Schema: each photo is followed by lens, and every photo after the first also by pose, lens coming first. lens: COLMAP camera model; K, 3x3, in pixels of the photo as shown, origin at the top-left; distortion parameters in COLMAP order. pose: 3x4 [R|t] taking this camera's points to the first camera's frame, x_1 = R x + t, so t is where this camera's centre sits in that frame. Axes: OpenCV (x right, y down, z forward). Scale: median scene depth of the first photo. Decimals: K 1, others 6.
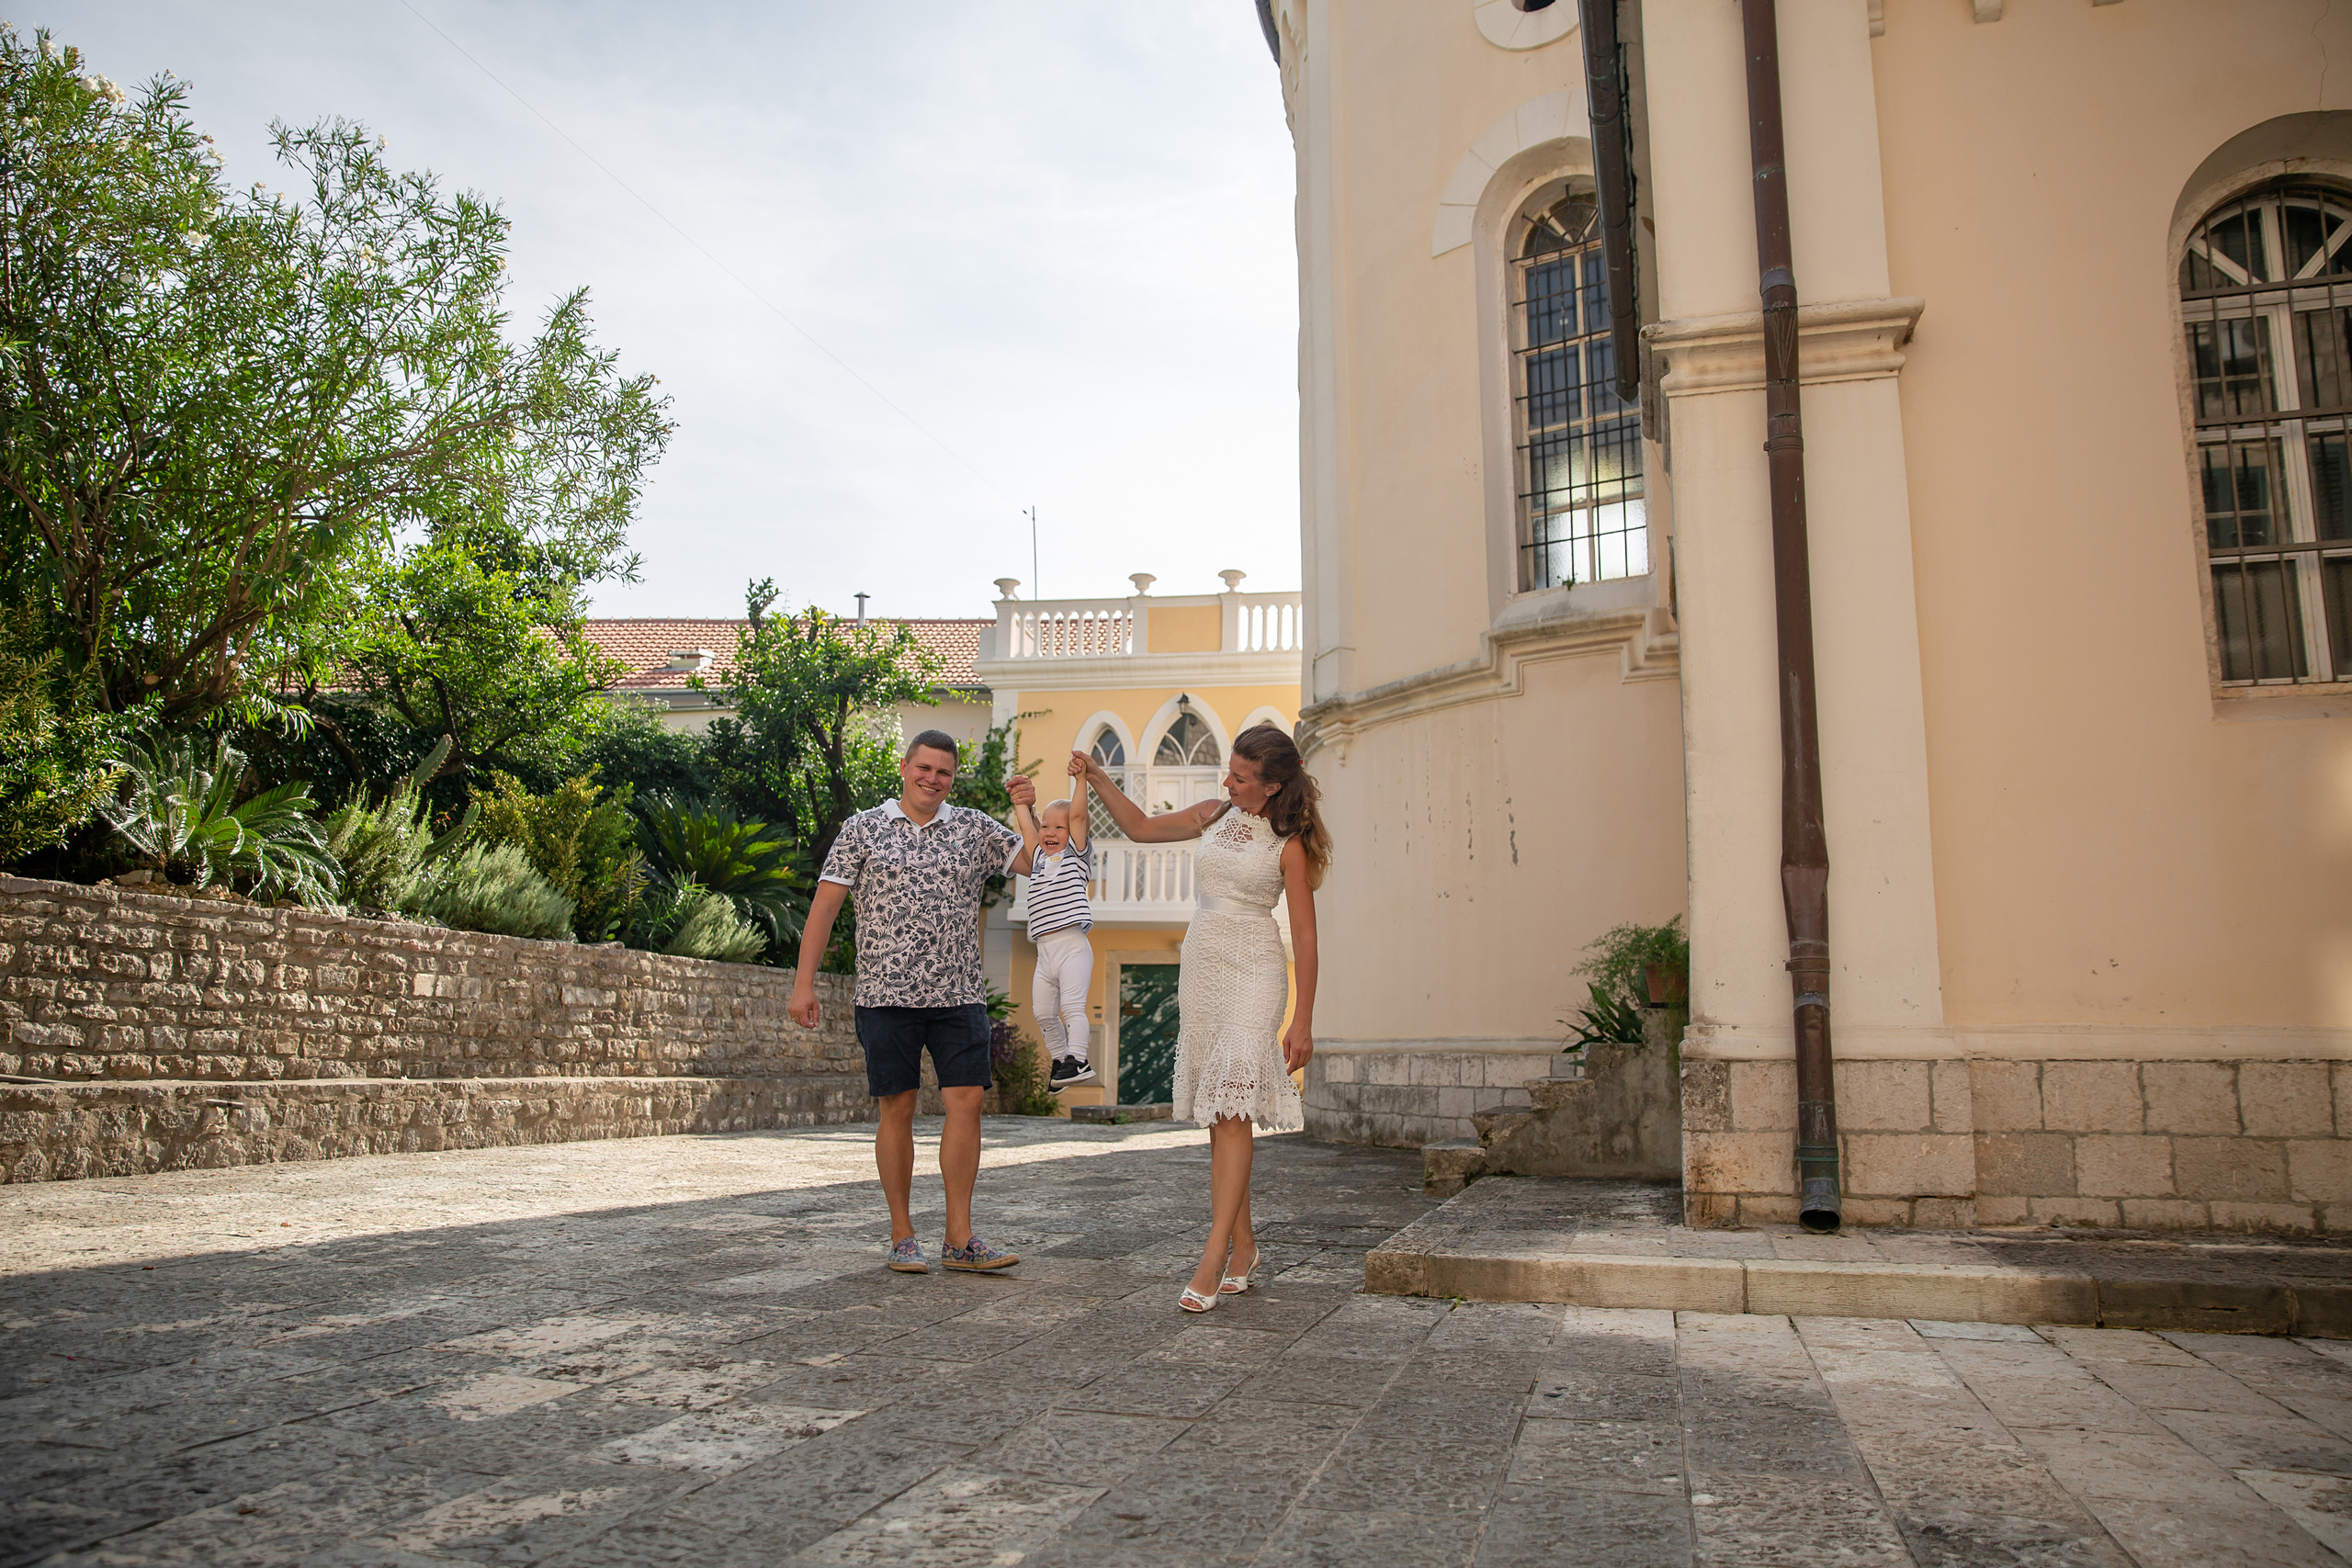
lens RADIAL K [[1615.5, 0, 1173.5], [0, 1615.5, 779.9], [0, 0, 1]] dist [-0.105094, 0.082303]
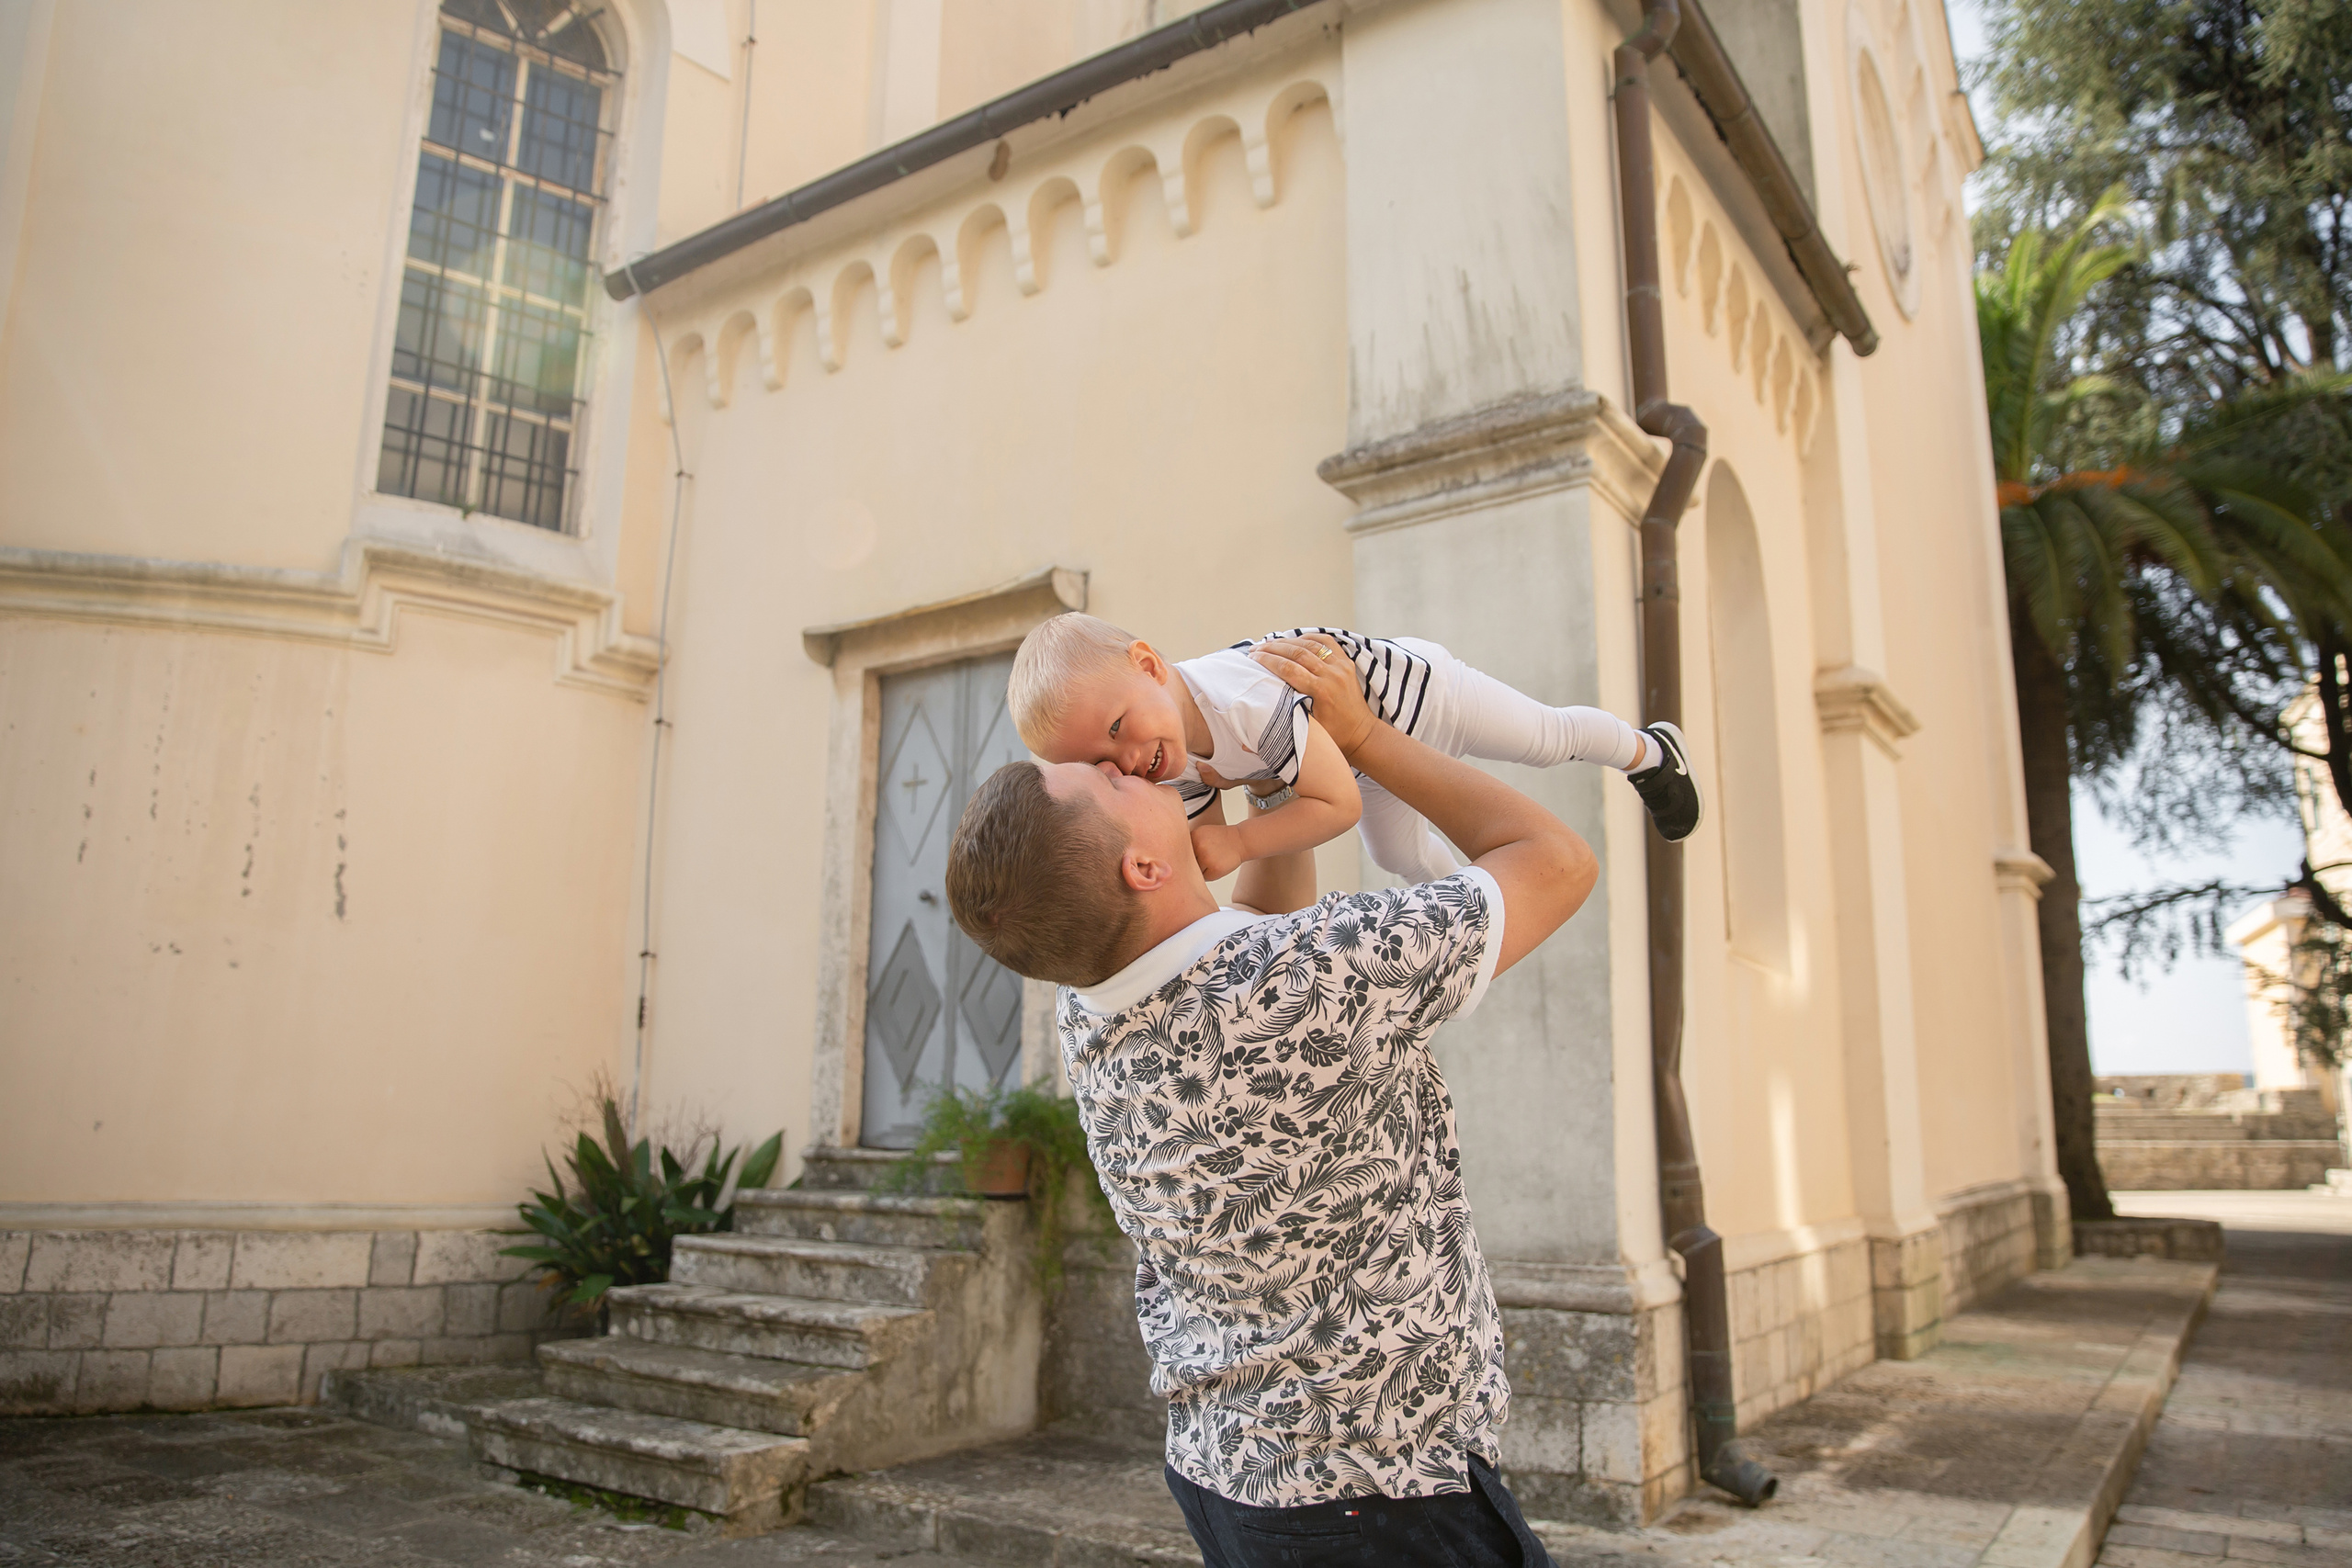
lens RADIAL K [[1662.5, 0, 1187.5], [0, 1662.5, 772.3], [0, 0, 1]] dist [-0.106784, 0.087824]
pose [[0.297690, 0.196512, 0.934218, -0.288697], [-0.168548, 0.974031, -0.151178, 0.037977], [-0.939666, -0.112457, 0.323081, 0.504978]]
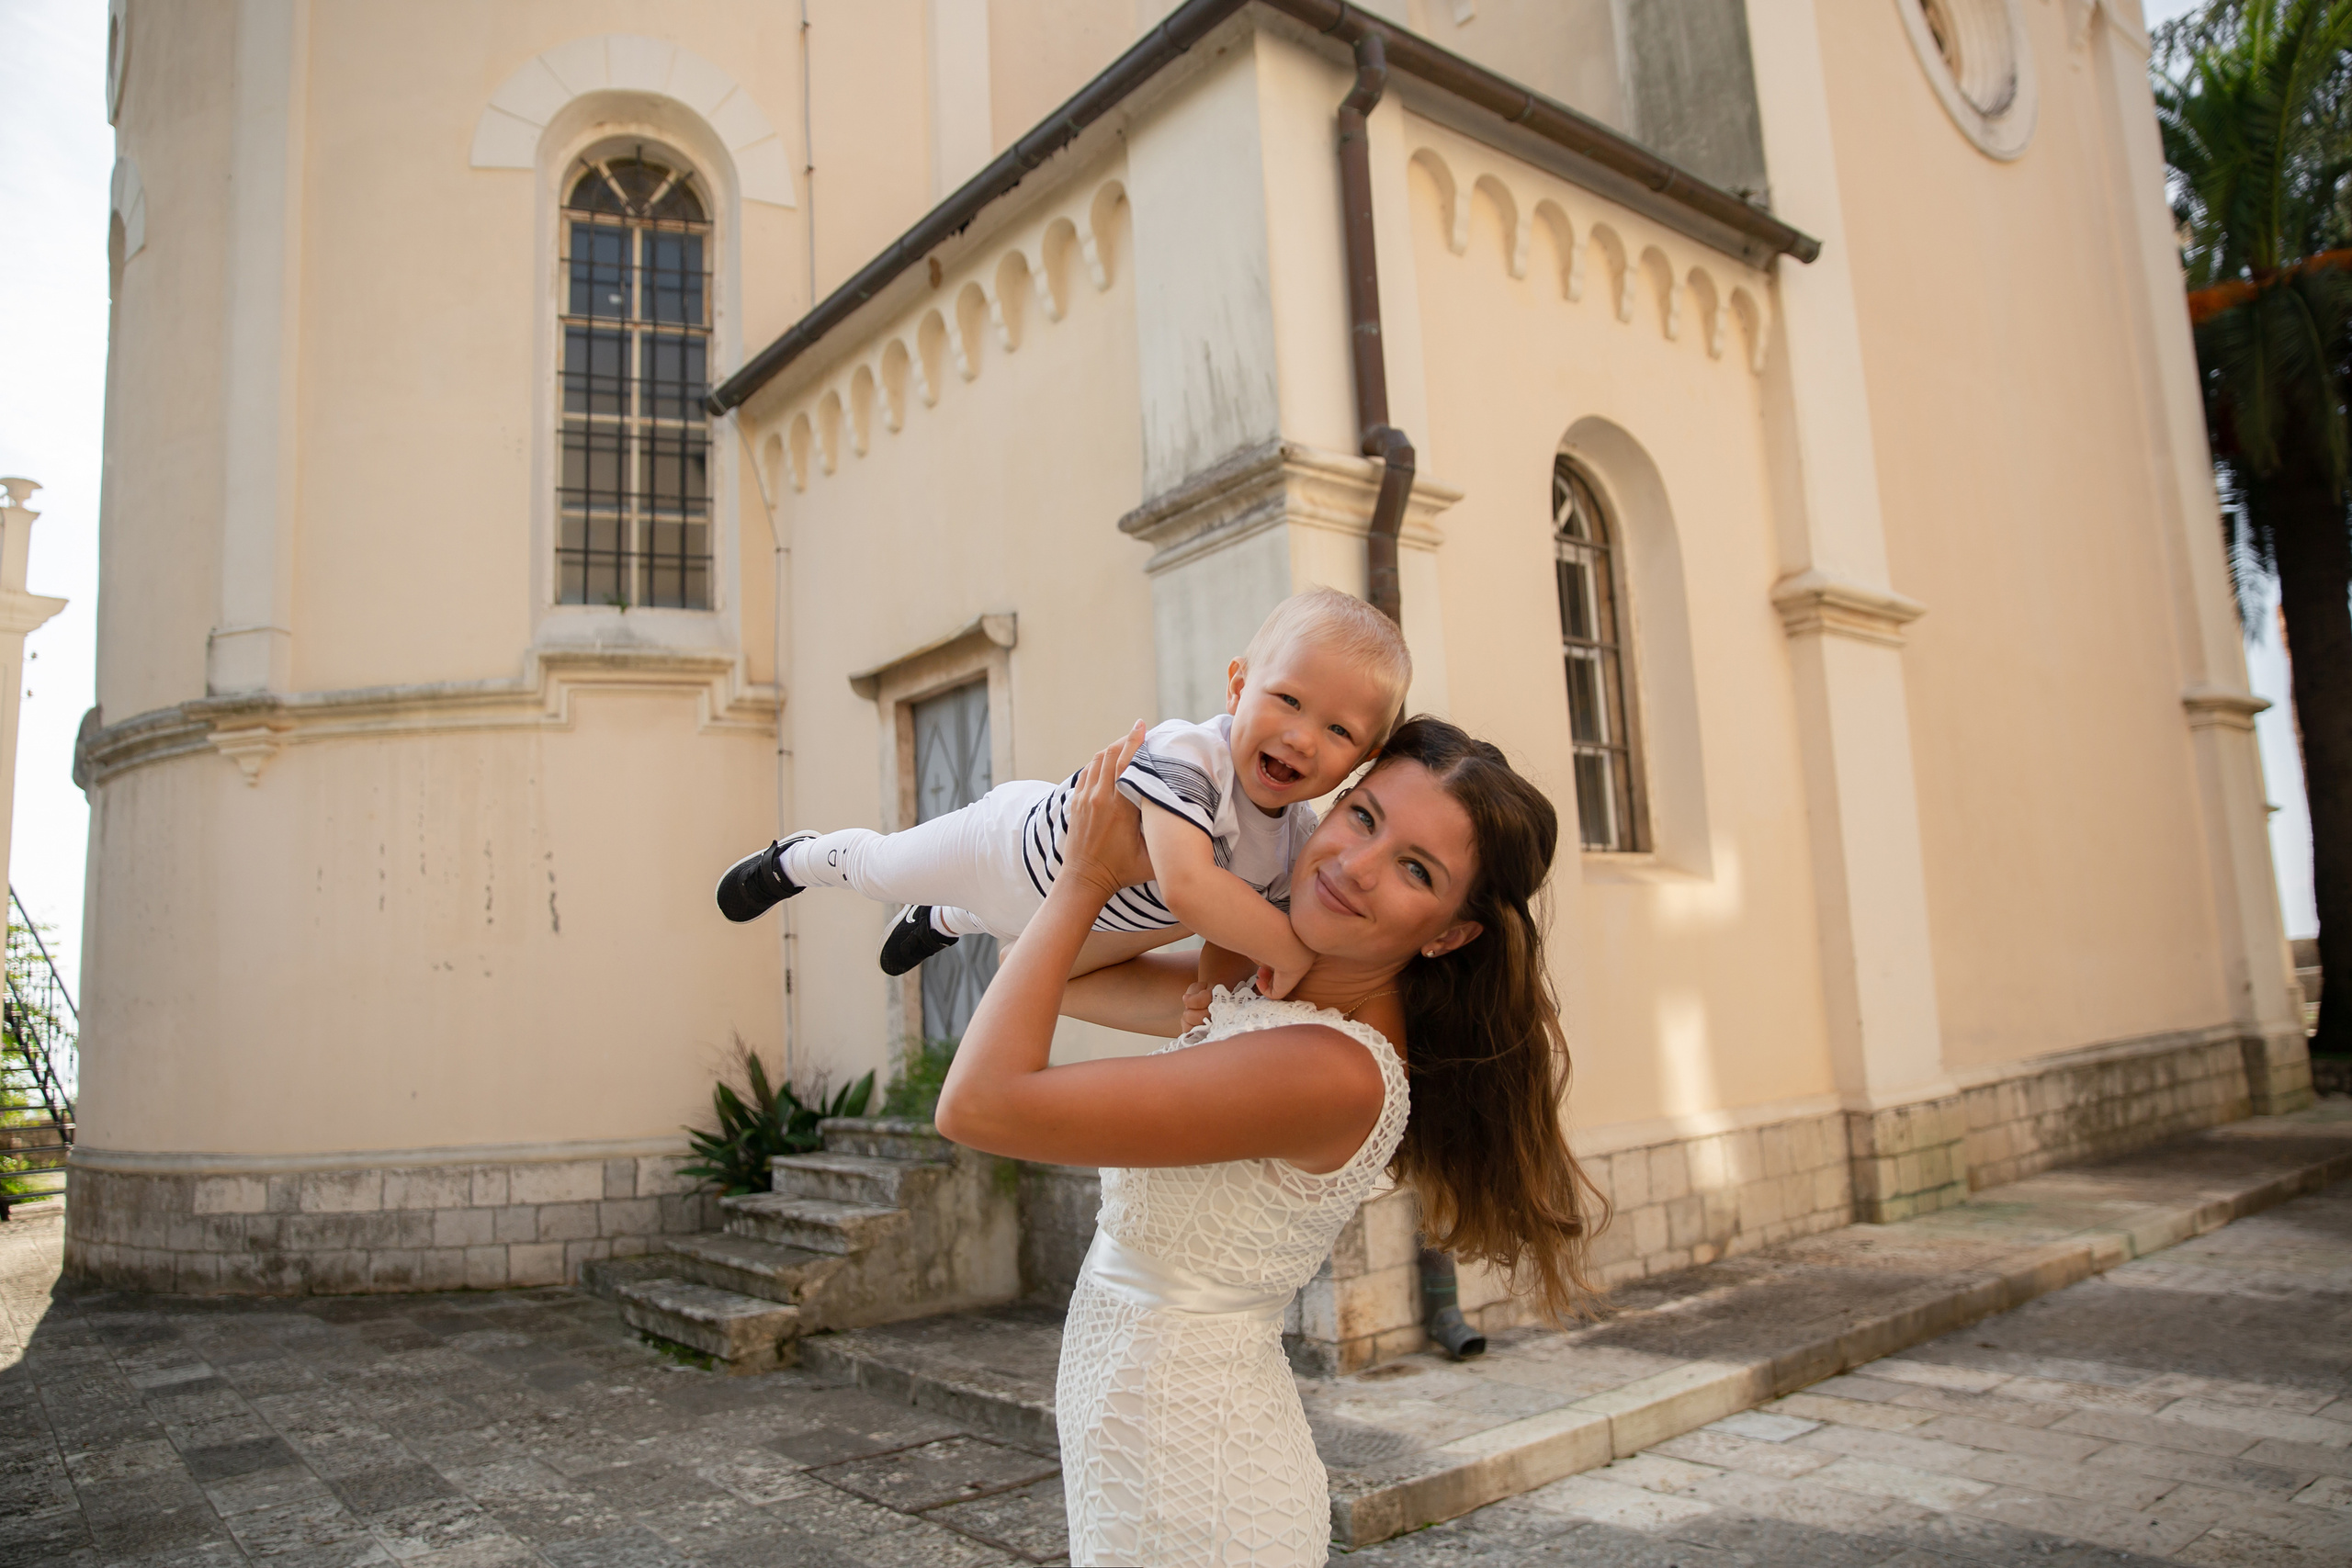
lens RADIAL K [[1619.0, 0, 1177.3], [0, 1619.0, 776.3], [0, 0, 1]] dist [-0.103529, 0.081519]
pose [[0.565791, 0.080822, 0.820578, -0.294708], [-0.082875, 0.995719, -0.040931, -0.021445], [-0.820373, -0.044847, 0.570067, 0.271009]]
